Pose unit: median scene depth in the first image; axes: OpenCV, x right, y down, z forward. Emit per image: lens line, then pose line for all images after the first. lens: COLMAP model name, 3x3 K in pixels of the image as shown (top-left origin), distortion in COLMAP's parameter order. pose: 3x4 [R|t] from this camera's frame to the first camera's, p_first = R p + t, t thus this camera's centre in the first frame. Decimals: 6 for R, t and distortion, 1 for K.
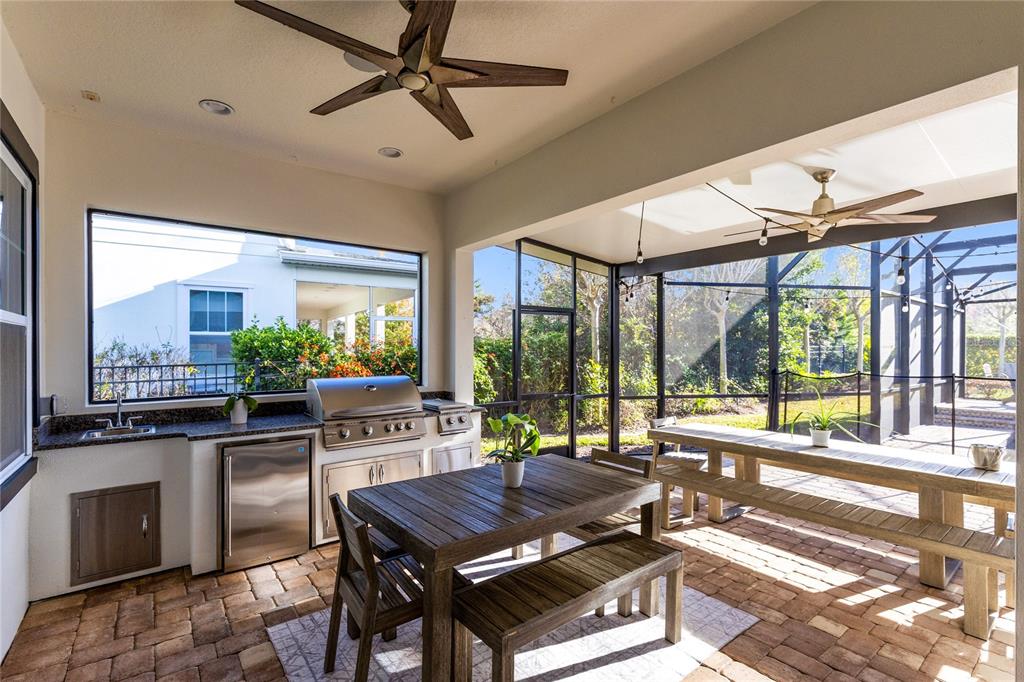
lens RADIAL K [[466.0, 0, 513.3], [0, 466.0, 347.8], [0, 0, 1]] dist [0.001189, -0.000212]
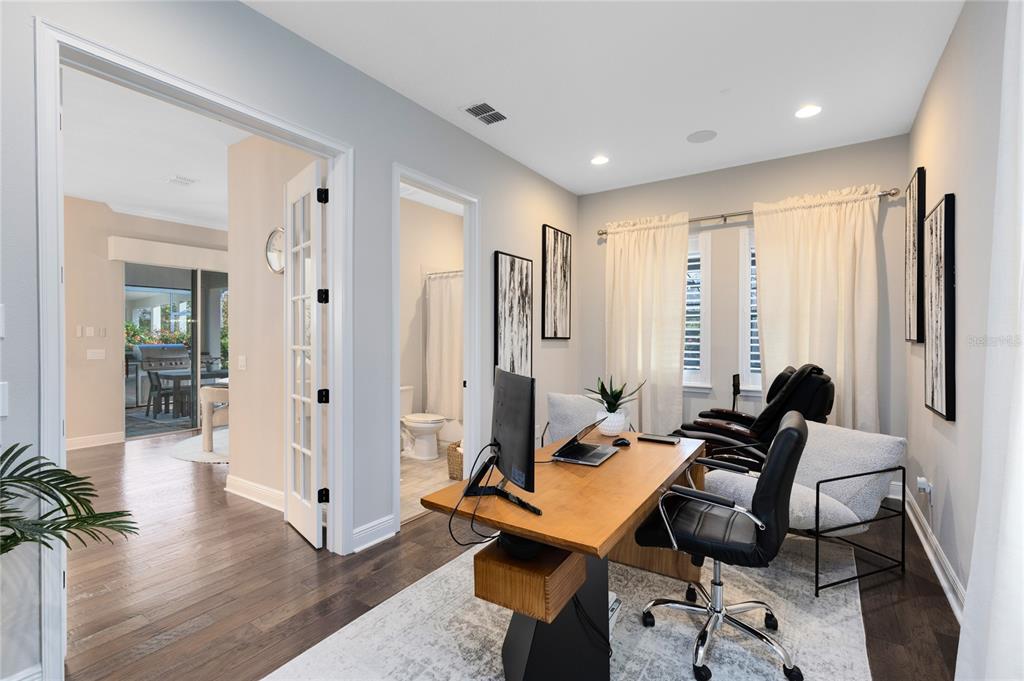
lens RADIAL K [[466.0, 0, 518.0], [0, 466.0, 339.4], [0, 0, 1]] dist [0.001189, -0.000212]
pose [[0.949124, -0.000734, 0.314901, 0.445177], [-0.002563, 0.999946, 0.010054, 0.004360], [-0.314891, -0.010349, 0.949071, -1.238447]]
